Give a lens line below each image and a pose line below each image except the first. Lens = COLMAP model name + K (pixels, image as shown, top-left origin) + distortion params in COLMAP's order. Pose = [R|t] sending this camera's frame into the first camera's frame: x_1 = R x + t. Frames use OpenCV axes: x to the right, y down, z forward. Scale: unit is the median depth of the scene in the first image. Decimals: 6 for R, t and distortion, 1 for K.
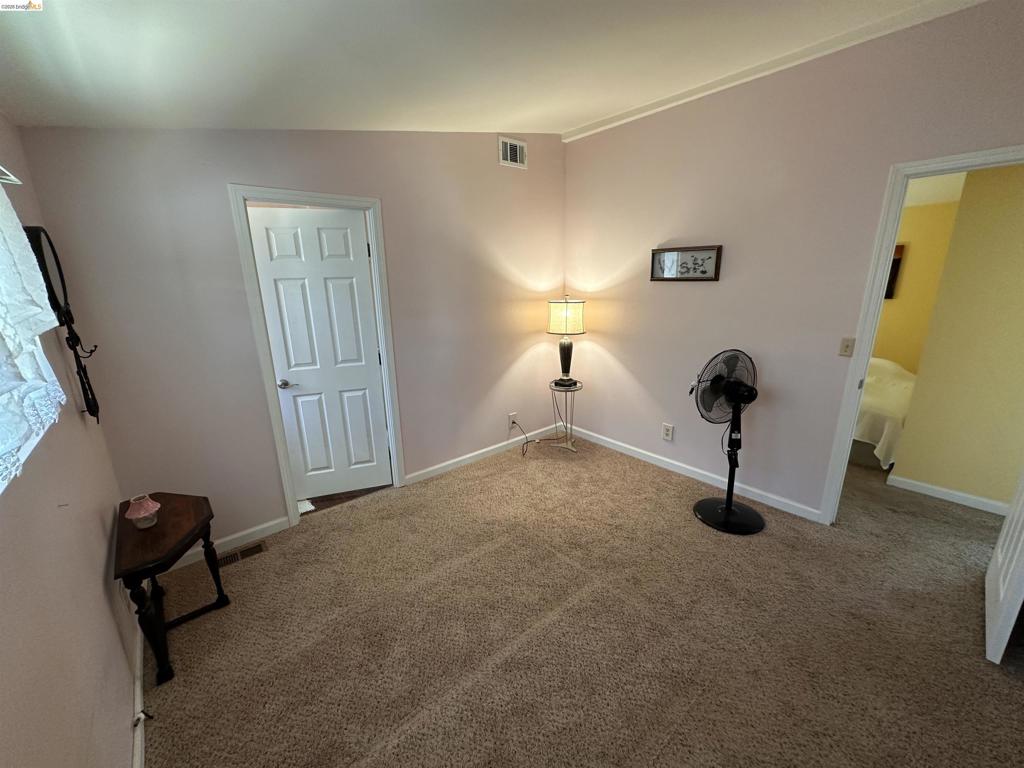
lens RADIAL K [[408.7, 0, 510.8], [0, 408.7, 384.8], [0, 0, 1]] dist [-0.004322, 0.000960]
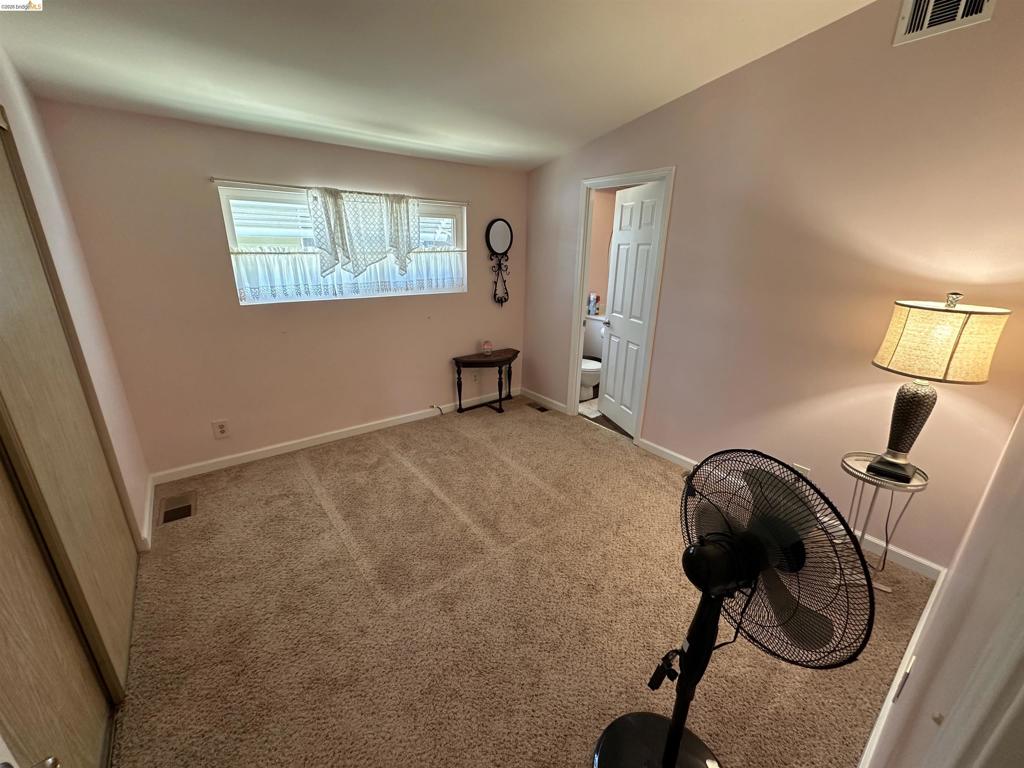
lens RADIAL K [[408.7, 0, 510.8], [0, 408.7, 384.8], [0, 0, 1]] dist [-0.004322, 0.000960]
pose [[-0.051249, 0.339006, -0.939387, 0.781386], [-0.268728, 0.901250, 0.339904, -0.186310], [0.961852, 0.269859, 0.044912, 0.663351]]
